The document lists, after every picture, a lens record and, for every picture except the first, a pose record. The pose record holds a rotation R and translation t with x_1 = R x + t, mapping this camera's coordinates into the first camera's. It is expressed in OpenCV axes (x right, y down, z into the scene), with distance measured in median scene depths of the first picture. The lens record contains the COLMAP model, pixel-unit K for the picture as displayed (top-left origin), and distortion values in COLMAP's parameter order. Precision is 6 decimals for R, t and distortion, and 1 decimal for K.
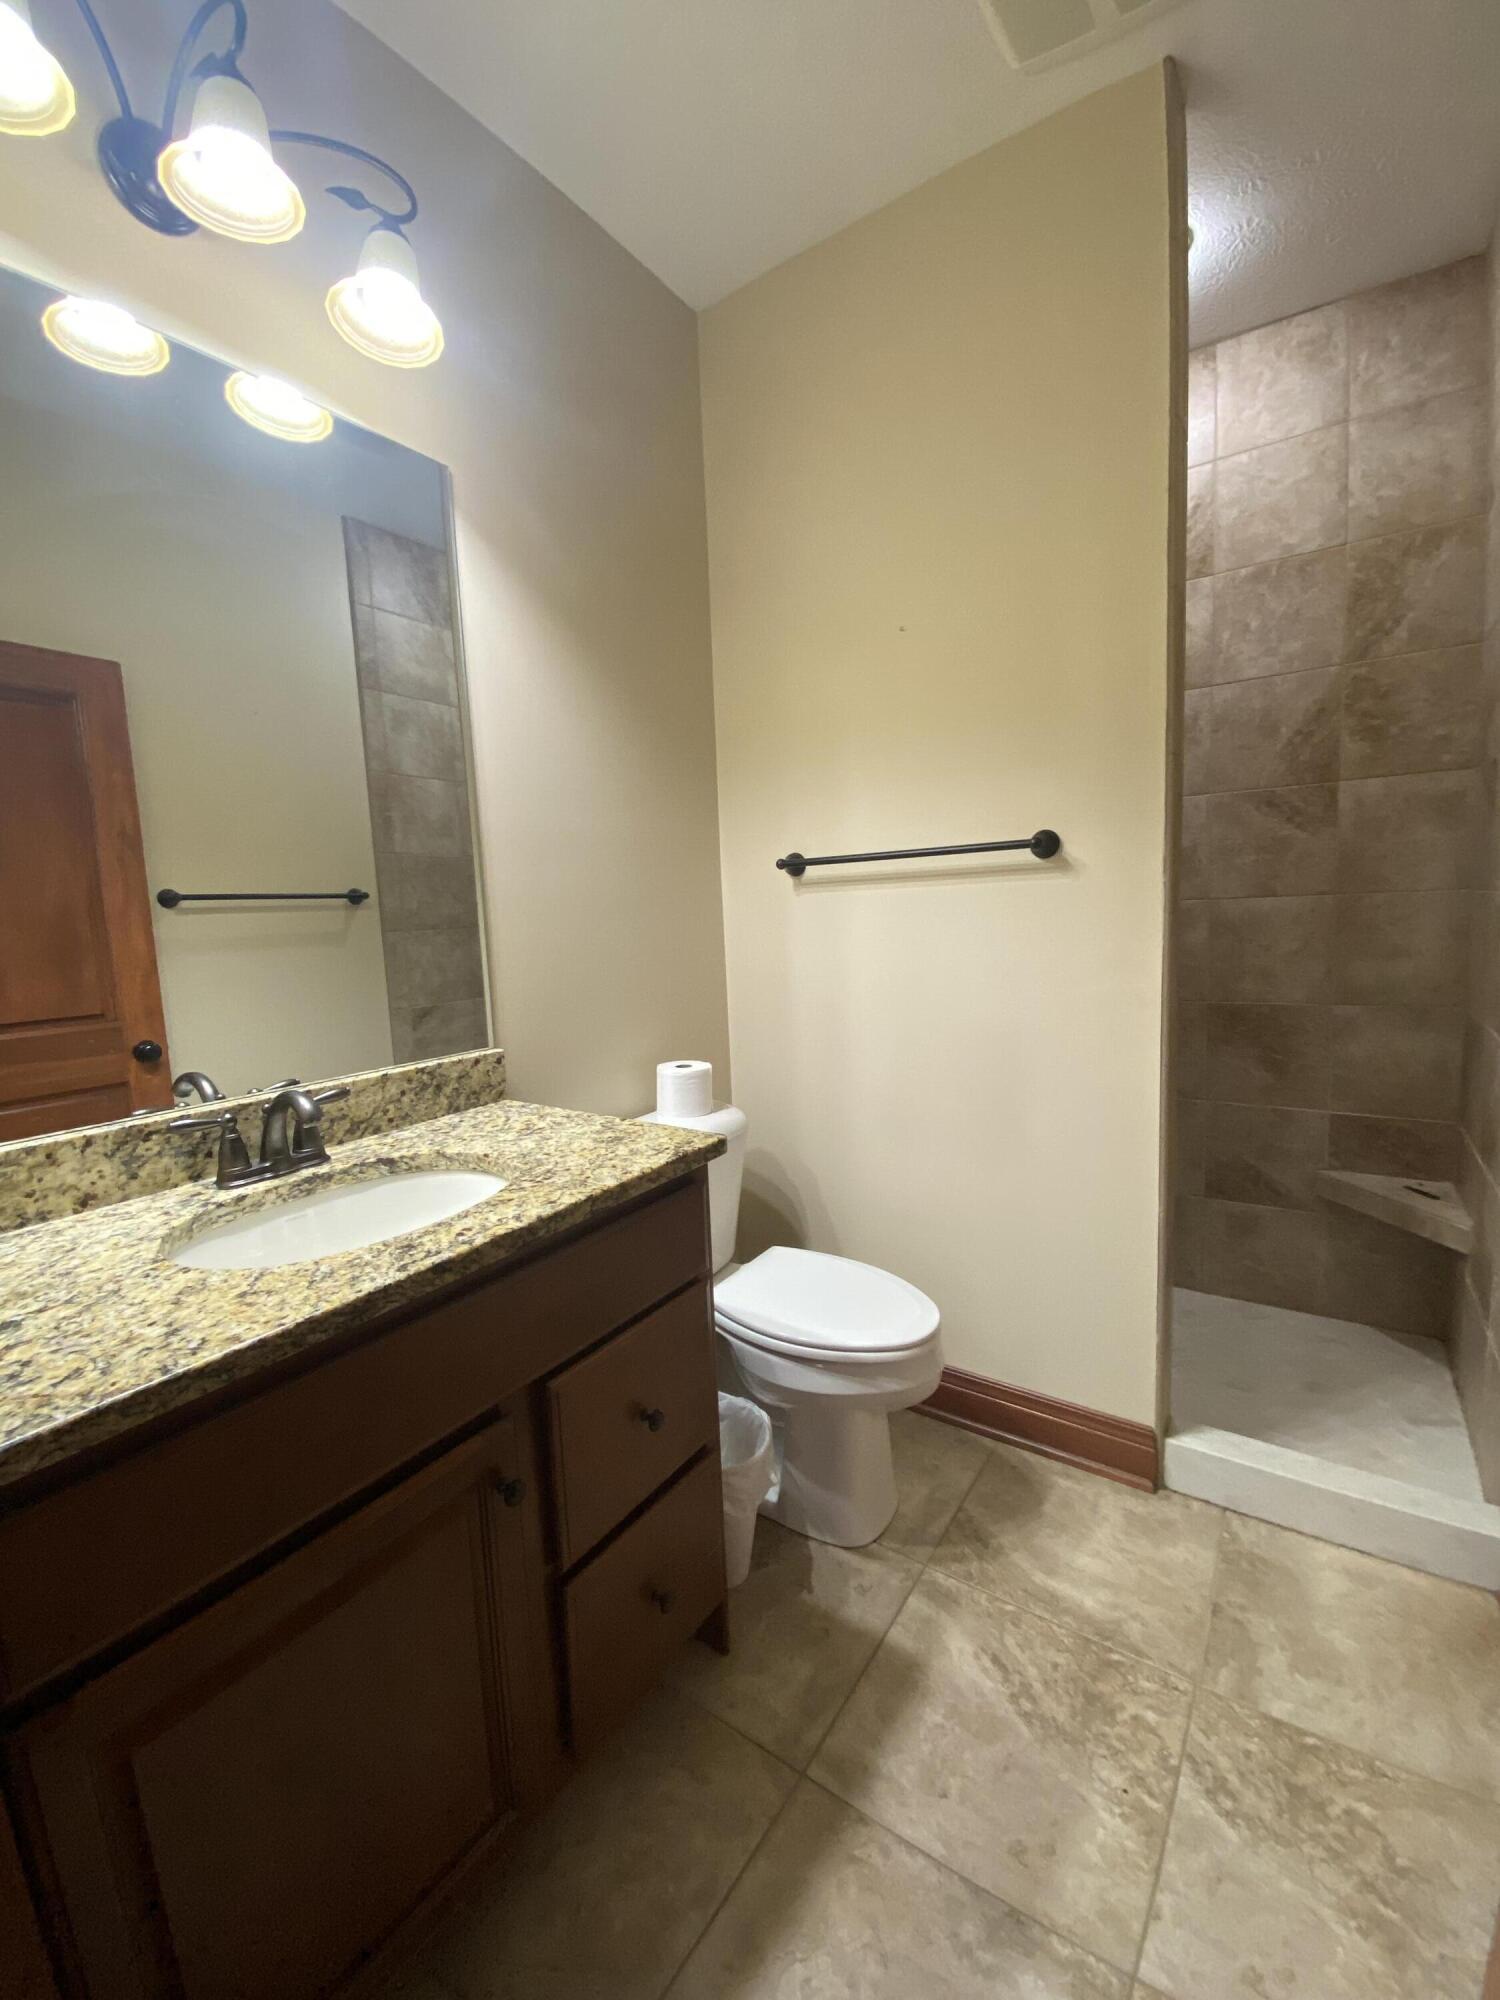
lens RADIAL K [[810.4, 0, 735.3], [0, 810.4, 985.7], [0, 0, 1]] dist [0.006298, -0.014391]
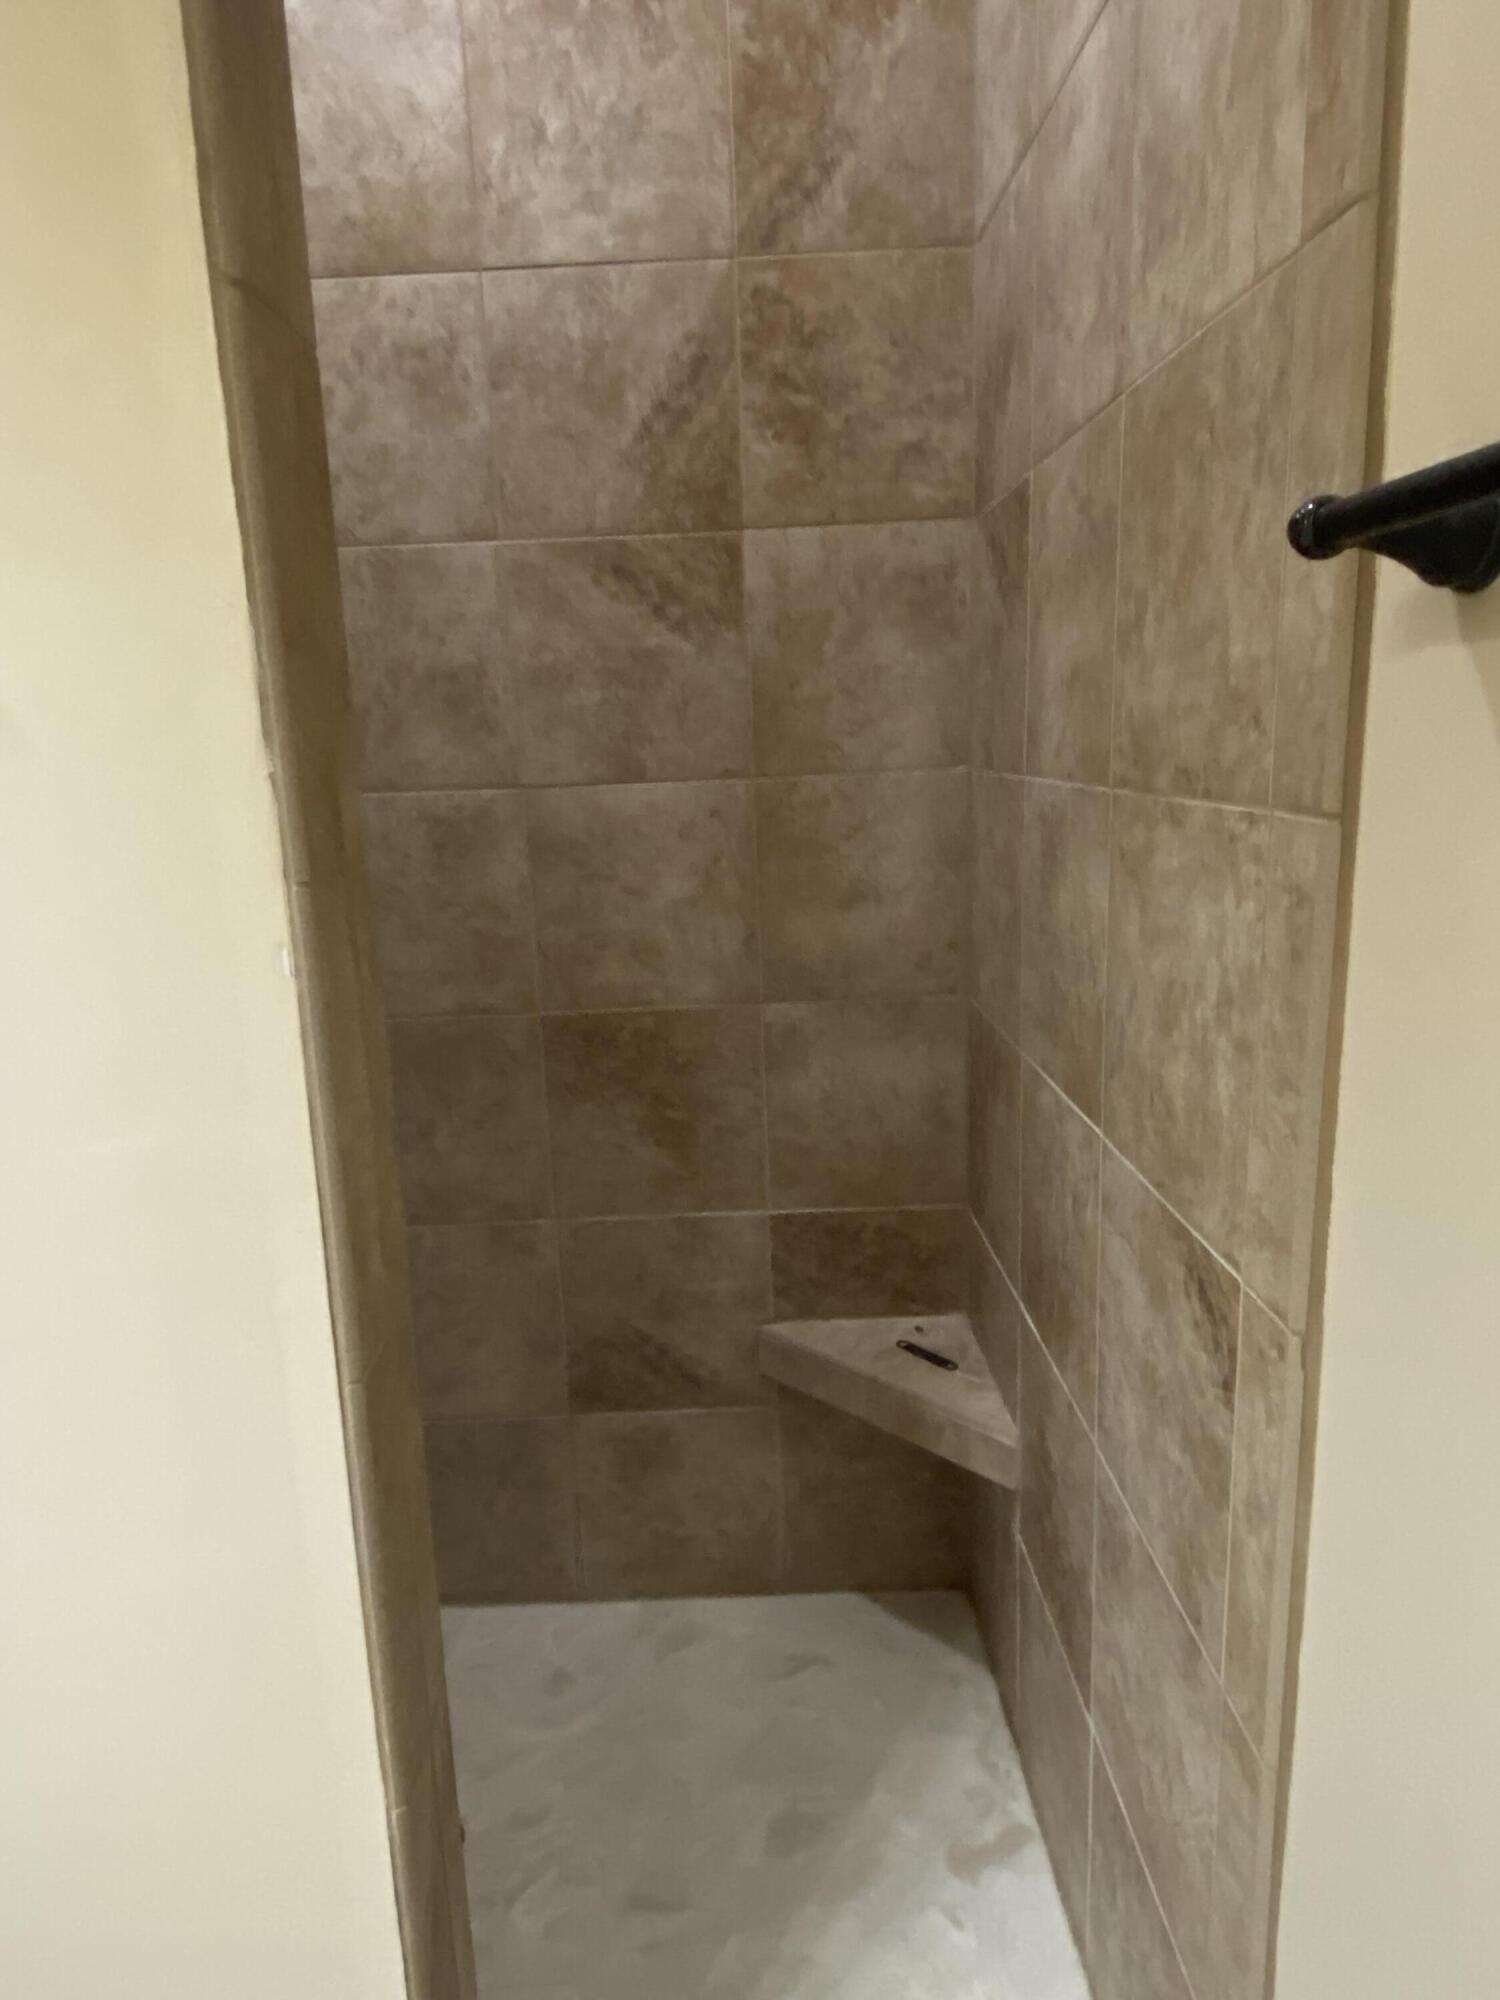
lens RADIAL K [[1273.0, 0, 737.3], [0, 1273.0, 1005.4], [0, 0, 1]] dist [0.003642, -0.000986]
pose [[0.806277, -0.110652, 0.581096, 0.289374], [0.067763, 0.993159, 0.095094, -0.051330], [-0.587643, -0.037295, 0.808260, 0.401166]]
